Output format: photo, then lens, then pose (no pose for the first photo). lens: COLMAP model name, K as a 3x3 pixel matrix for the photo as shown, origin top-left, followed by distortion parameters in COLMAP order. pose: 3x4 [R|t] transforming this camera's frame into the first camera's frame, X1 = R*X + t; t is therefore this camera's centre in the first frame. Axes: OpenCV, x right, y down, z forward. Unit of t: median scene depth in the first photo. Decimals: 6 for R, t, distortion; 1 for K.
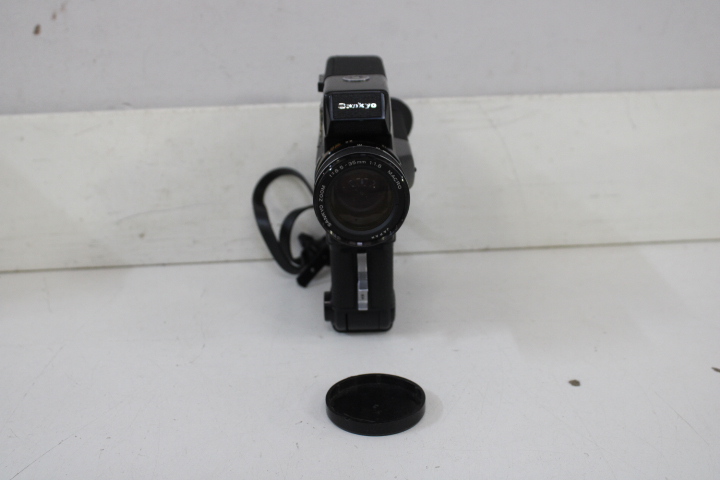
lens RADIAL K [[900.5, 0, 365.8], [0, 900.5, 235.6], [0, 0, 1]] dist [-0.052144, 0.000000]
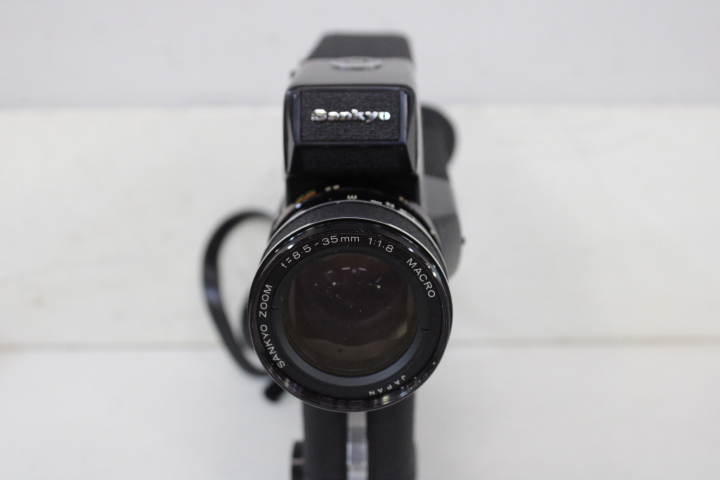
lens RADIAL K [[900.5, 0, 364.7], [0, 900.5, 243.8], [0, 0, 1]] dist [-0.052144, 0.000000]
pose [[0.998696, 0.032830, -0.039087, 0.018941], [-0.032691, 0.999457, 0.004185, -0.074201], [0.039203, -0.002902, 0.999227, 0.490455]]
